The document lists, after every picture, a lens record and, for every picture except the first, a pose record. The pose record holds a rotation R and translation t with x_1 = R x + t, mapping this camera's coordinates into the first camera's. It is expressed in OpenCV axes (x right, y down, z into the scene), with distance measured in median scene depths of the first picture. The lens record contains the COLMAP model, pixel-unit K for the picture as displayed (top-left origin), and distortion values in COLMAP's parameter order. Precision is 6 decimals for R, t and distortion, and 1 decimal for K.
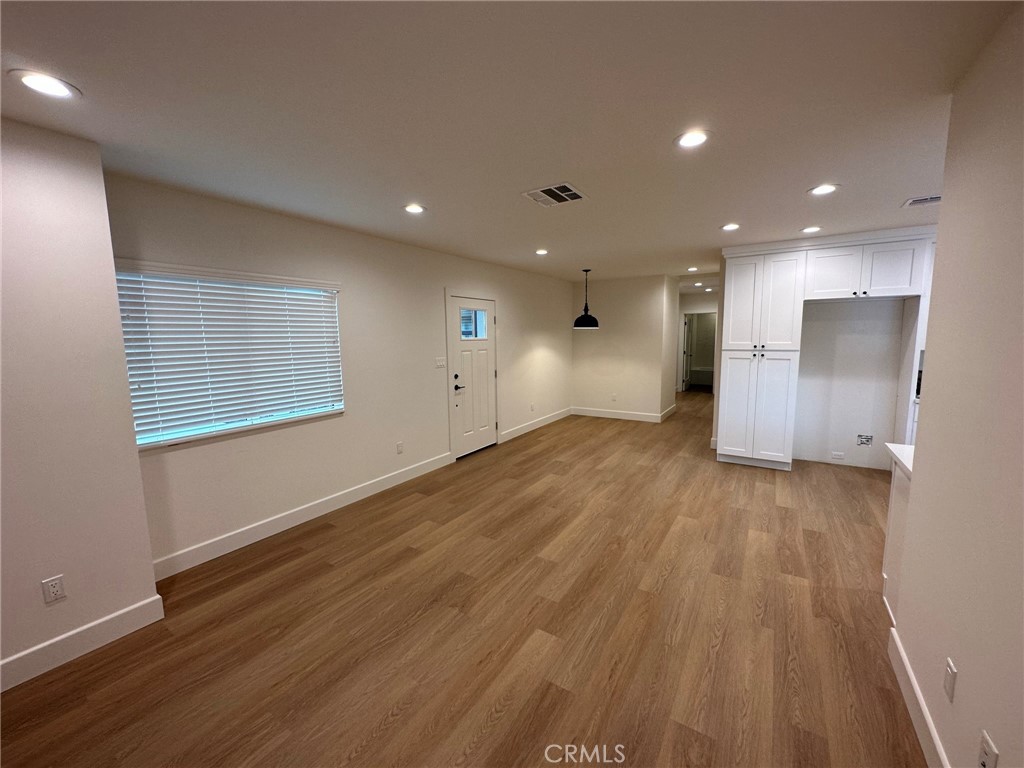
lens RADIAL K [[408.1, 0, 512.0], [0, 408.1, 384.0], [0, 0, 1]] dist [-0.002355, 0.000384]
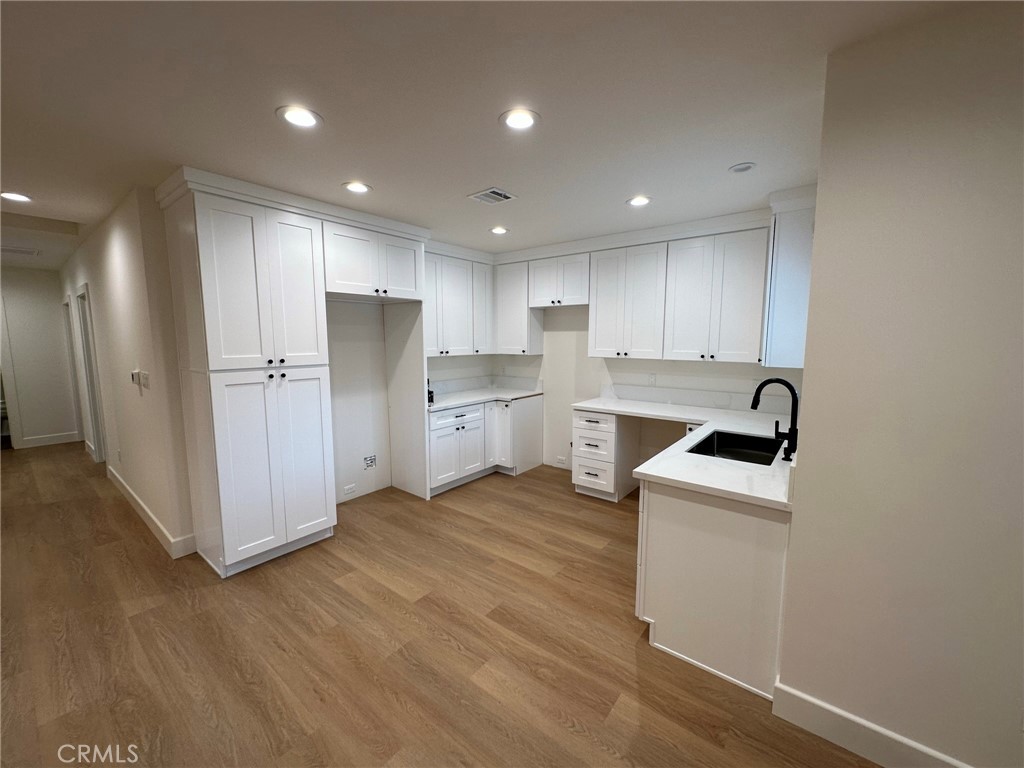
lens RADIAL K [[408.1, 0, 512.0], [0, 408.1, 384.0], [0, 0, 1]] dist [-0.002355, 0.000384]
pose [[0.096122, -0.099419, 0.990392, 0.055437], [0.119636, 0.988940, 0.087662, -0.090555], [-0.988154, 0.110060, 0.106953, 0.772326]]
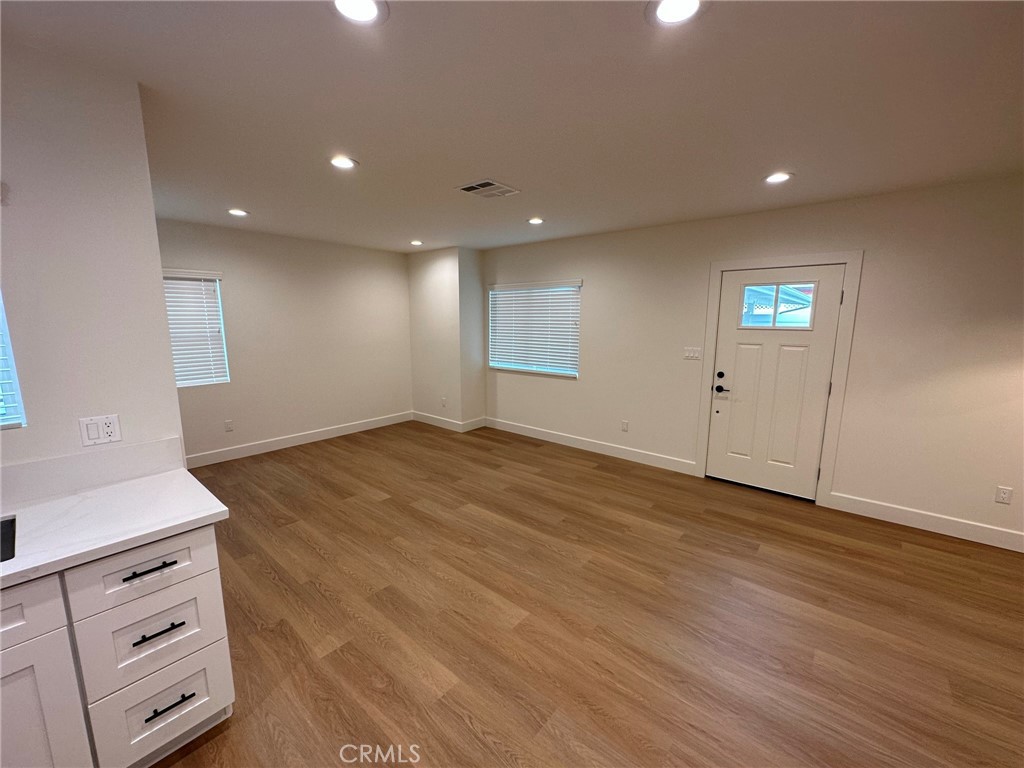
lens RADIAL K [[408.1, 0, 512.0], [0, 408.1, 384.0], [0, 0, 1]] dist [-0.002355, 0.000384]
pose [[-0.125554, 0.170617, -0.977305, 0.972357], [-0.121966, 0.974974, 0.185879, -0.139663], [0.984561, 0.142536, -0.101603, 0.990454]]
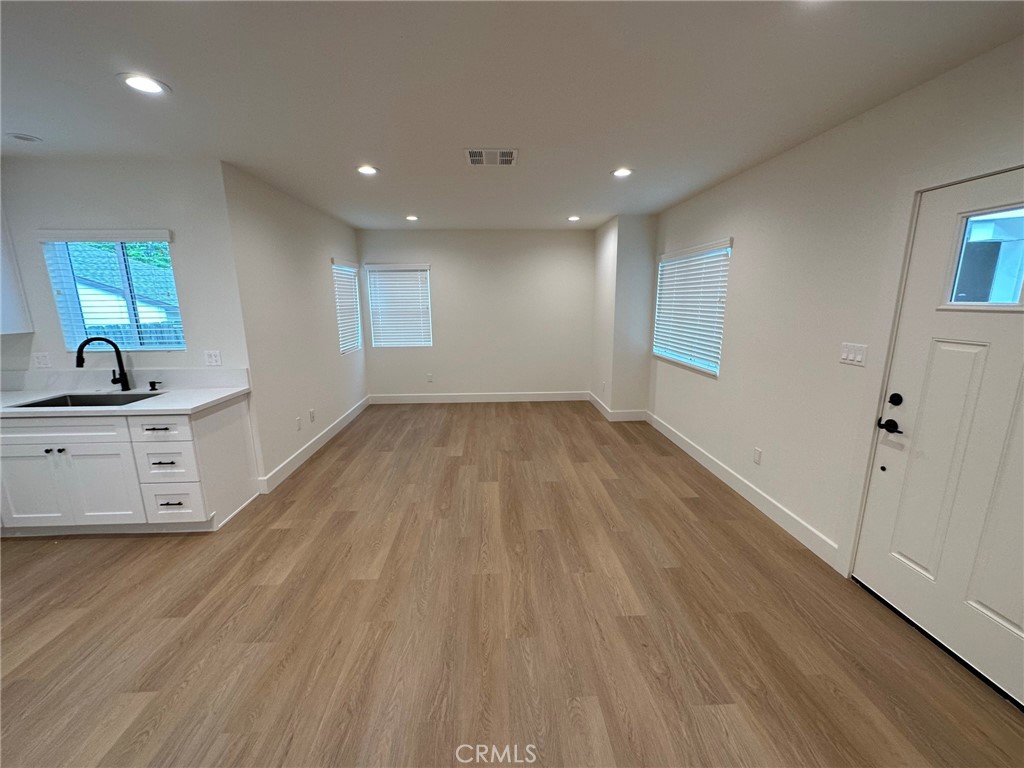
lens RADIAL K [[408.1, 0, 512.0], [0, 408.1, 384.0], [0, 0, 1]] dist [-0.002355, 0.000384]
pose [[-0.809391, 0.138060, -0.570812, 0.567460], [-0.053373, 0.950659, 0.305613, -0.193817], [0.584840, 0.277827, -0.762086, 1.551254]]
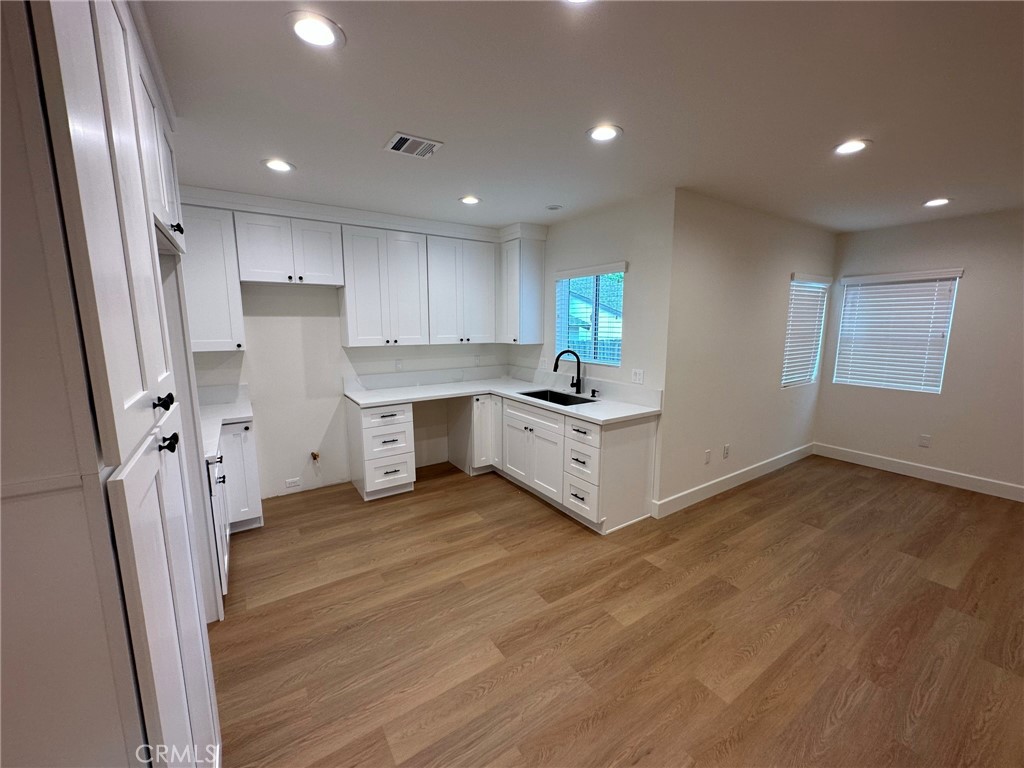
lens RADIAL K [[408.1, 0, 512.0], [0, 408.1, 384.0], [0, 0, 1]] dist [-0.002355, 0.000384]
pose [[-0.917253, -0.046504, 0.395582, 0.471314], [0.061061, 0.965003, 0.255030, -0.184436], [-0.393598, 0.258082, -0.882312, 1.436204]]
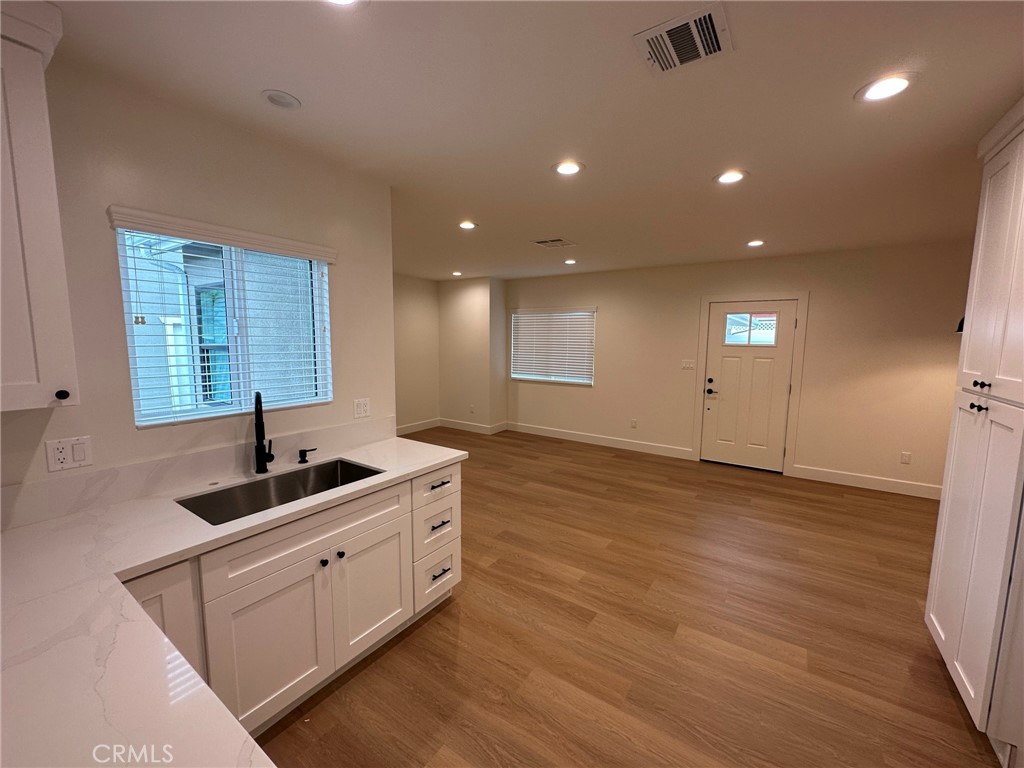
lens RADIAL K [[408.1, 0, 512.0], [0, 408.1, 384.0], [0, 0, 1]] dist [-0.002355, 0.000384]
pose [[-0.024930, 0.126034, -0.991713, 1.279648], [-0.129630, 0.983238, 0.128216, -0.109742], [0.991249, 0.131752, -0.008175, 0.742202]]
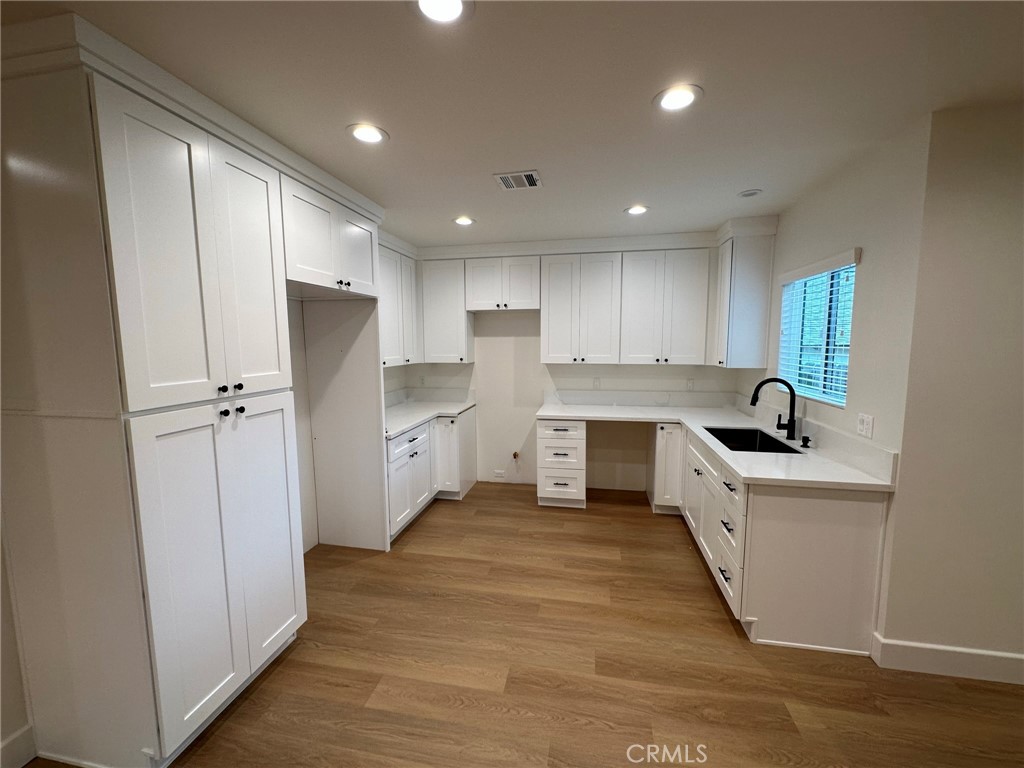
lens RADIAL K [[408.1, 0, 512.0], [0, 408.1, 384.0], [0, 0, 1]] dist [-0.002355, 0.000384]
pose [[-0.370838, -0.082017, 0.925069, 0.223527], [0.123791, 0.982838, 0.136764, -0.147748], [-0.920410, 0.165233, -0.354321, 1.159406]]
